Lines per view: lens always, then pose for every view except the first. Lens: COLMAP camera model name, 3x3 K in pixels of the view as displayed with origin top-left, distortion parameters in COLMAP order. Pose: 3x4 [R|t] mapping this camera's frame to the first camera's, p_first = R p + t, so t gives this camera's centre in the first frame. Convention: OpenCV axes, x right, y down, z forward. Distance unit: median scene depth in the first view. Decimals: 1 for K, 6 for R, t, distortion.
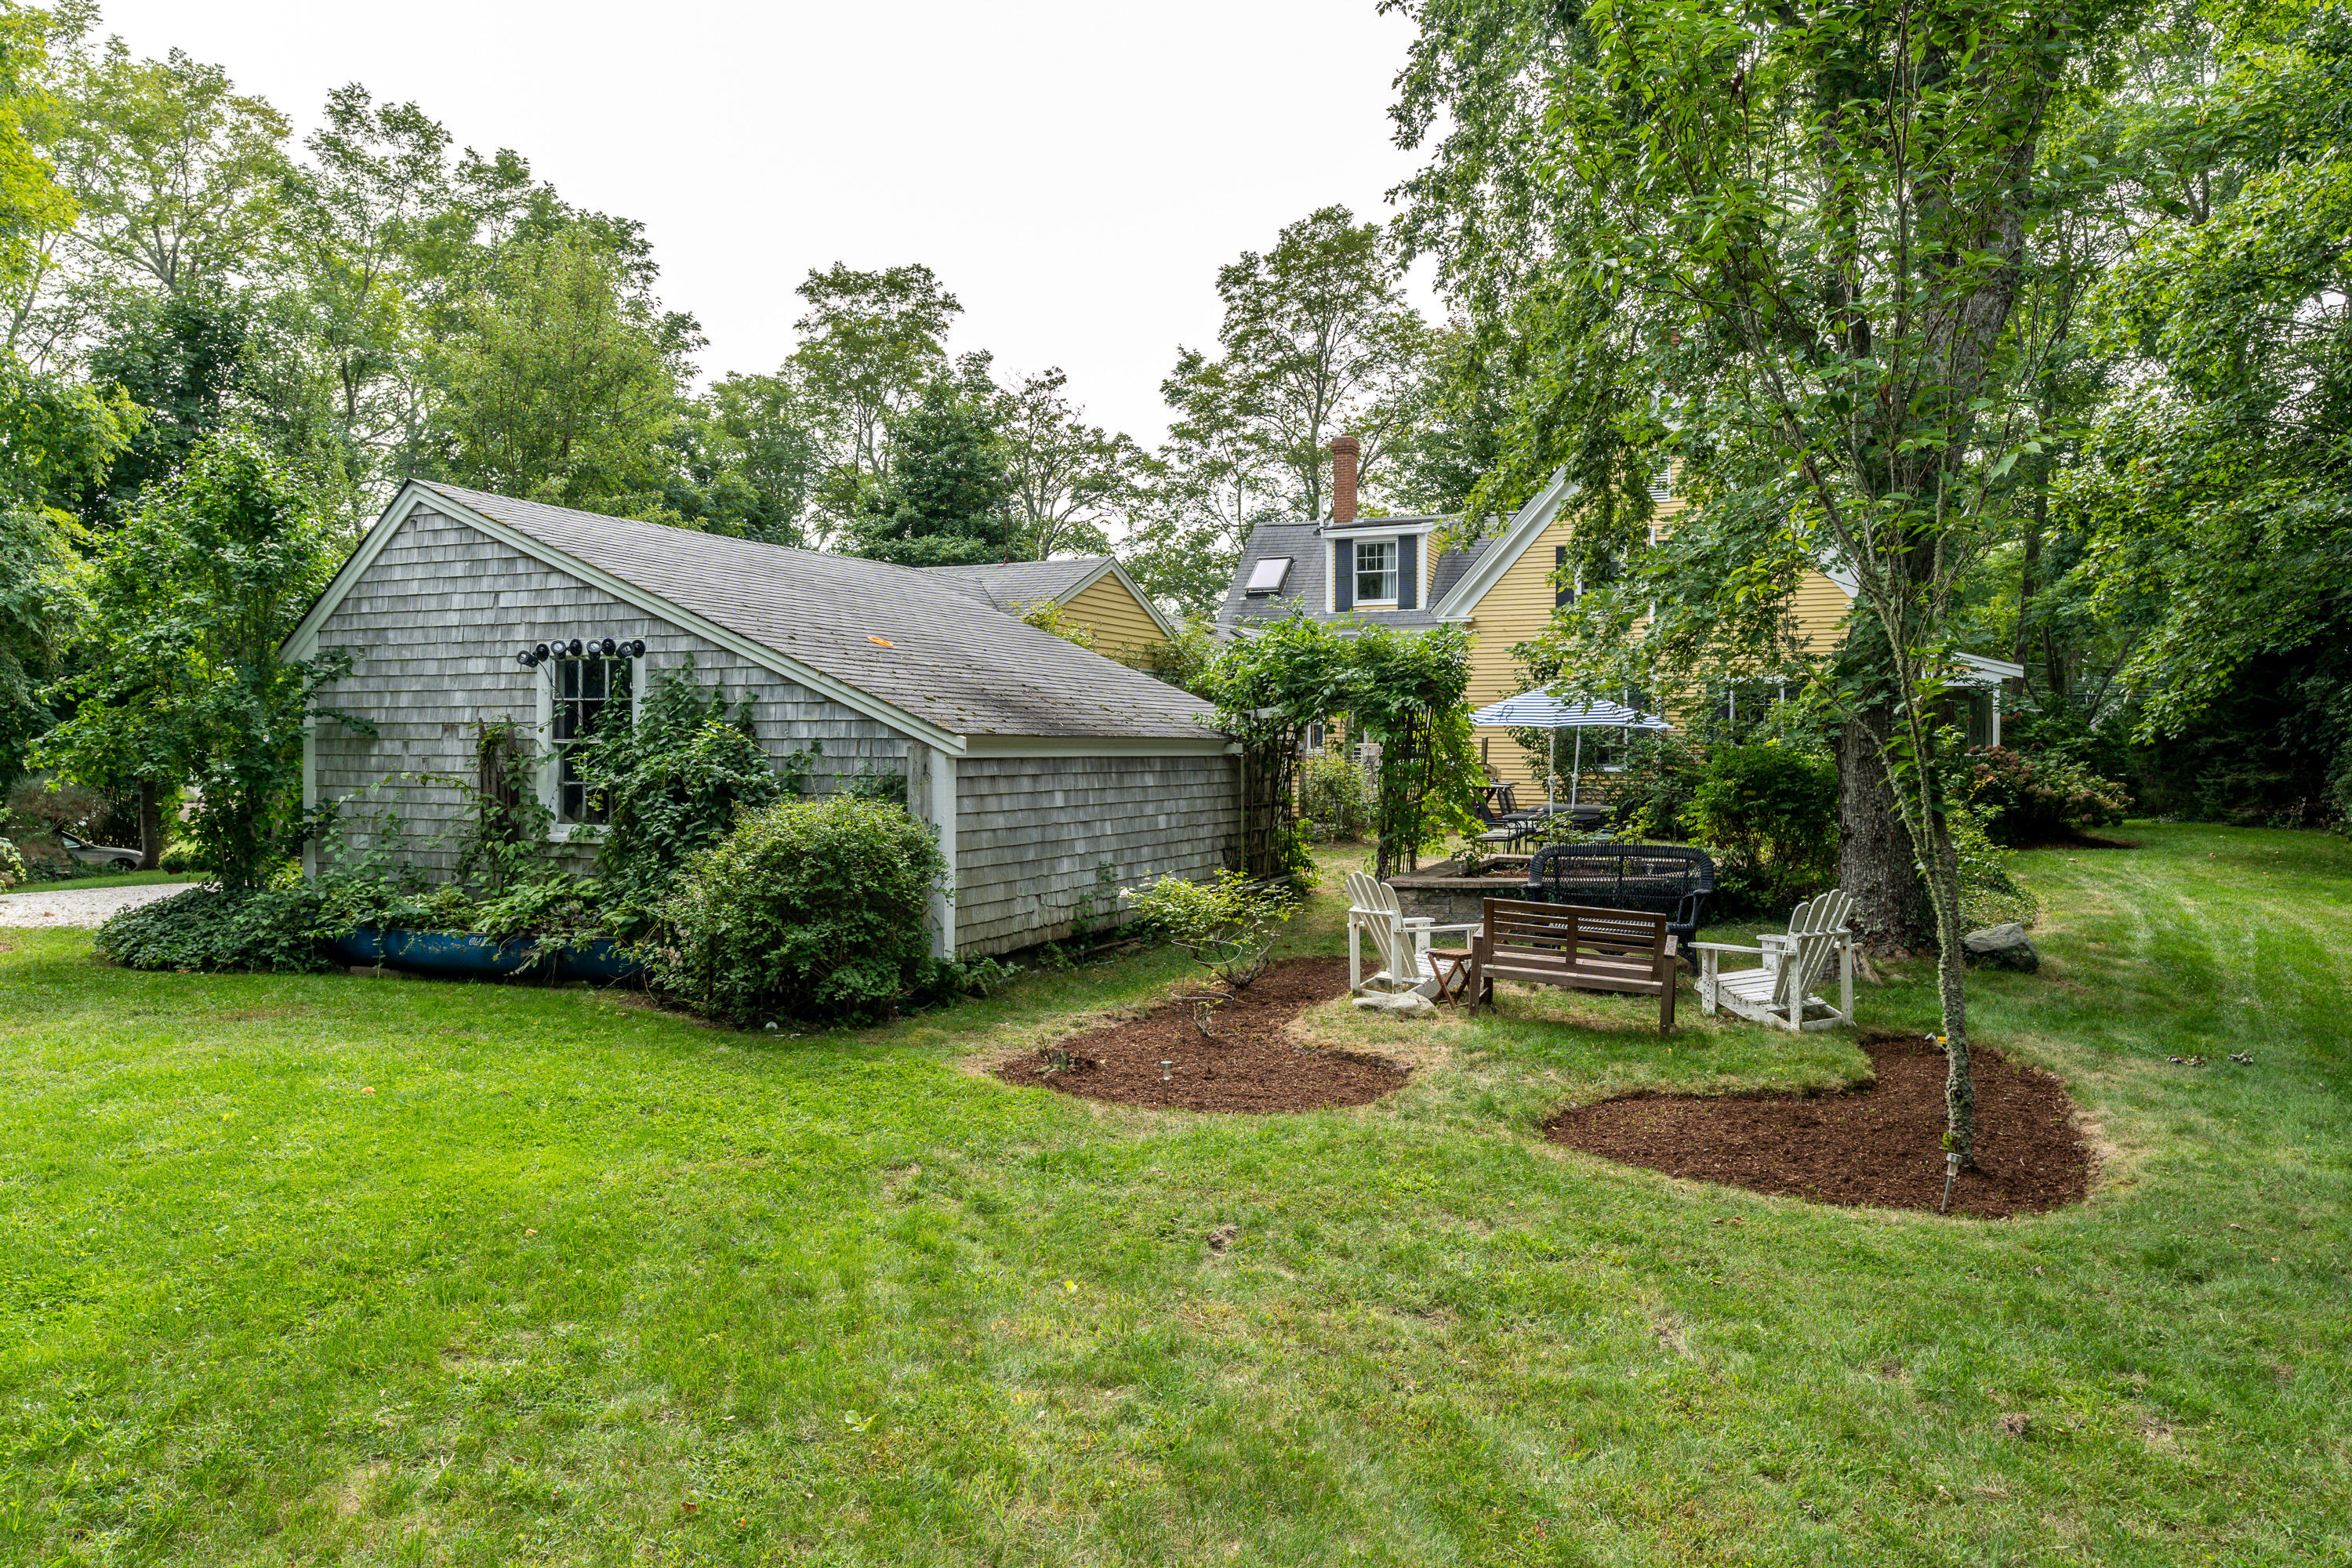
lens RADIAL K [[1587.4, 0, 1176.3], [0, 1587.4, 782.9], [0, 0, 1]] dist [-0.008153, -0.004496]
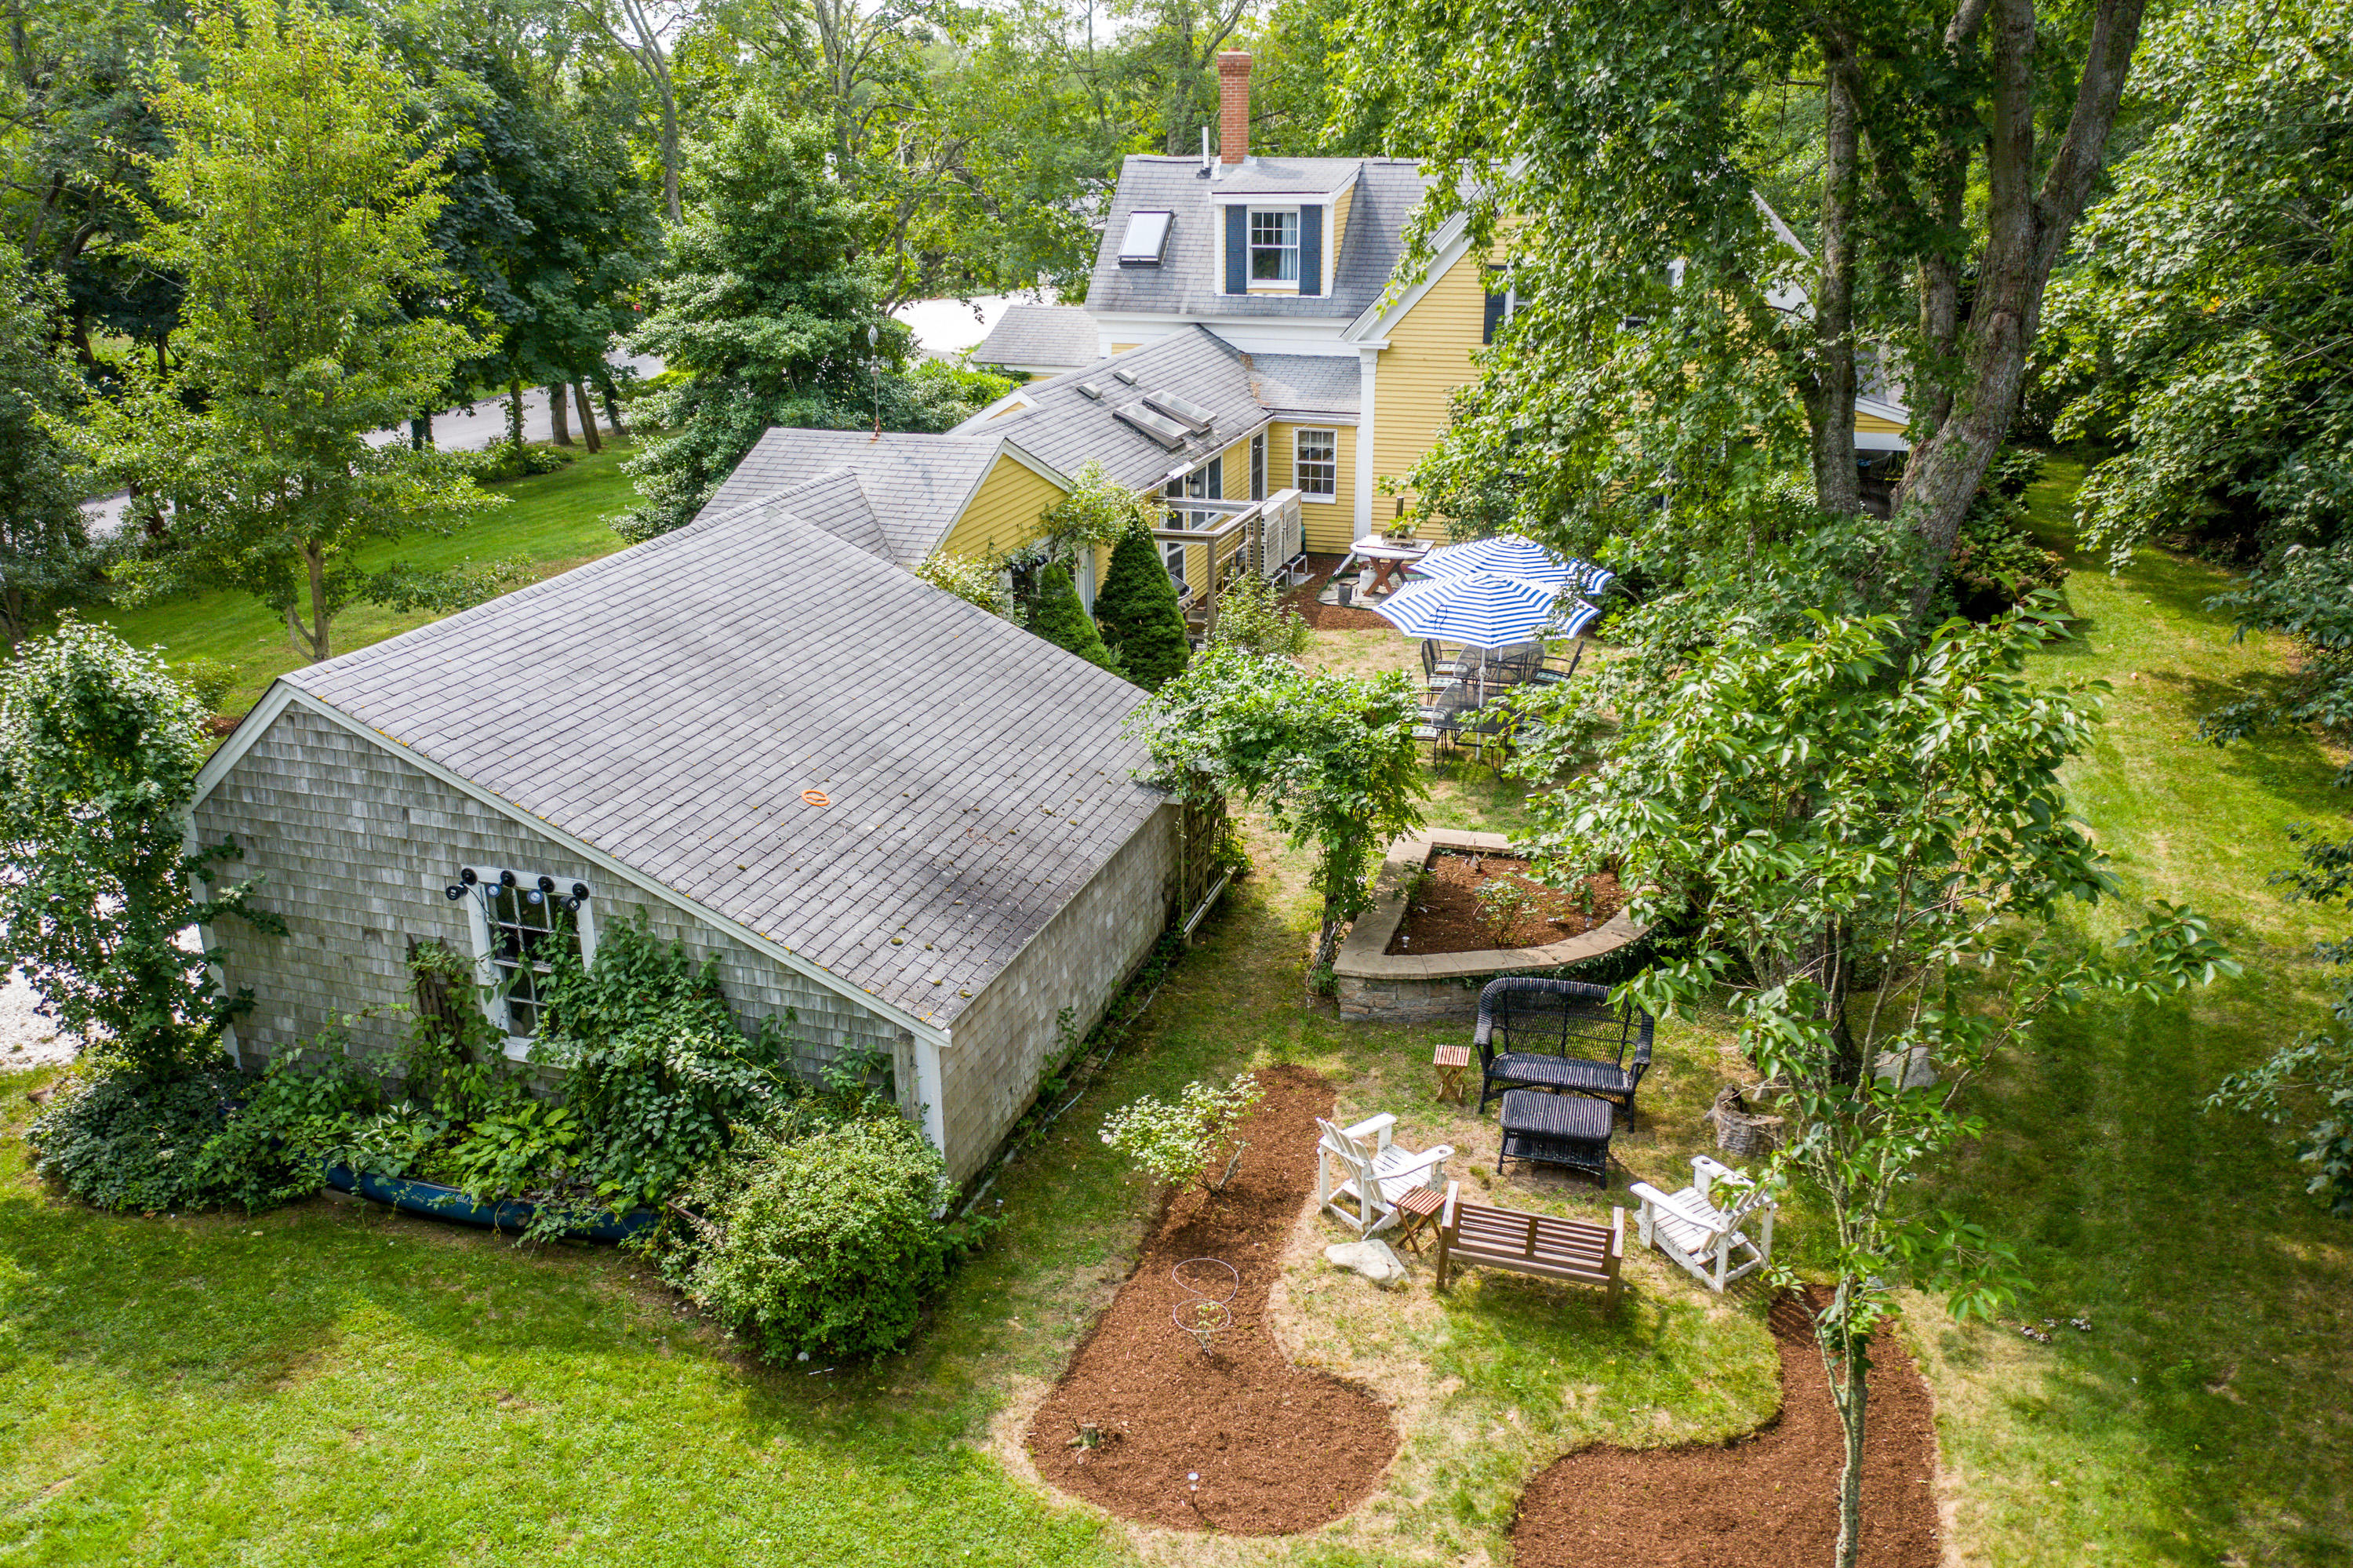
lens RADIAL K [[1858.1, 0, 1175.7], [0, 1858.1, 784.3], [0, 0, 1]] dist [-0.014970, 0.008072]
pose [[0.994533, -0.045652, 0.093920, -0.081137], [0.010607, 0.938889, 0.344056, -0.502910], [-0.103887, -0.341179, 0.934240, -0.056814]]
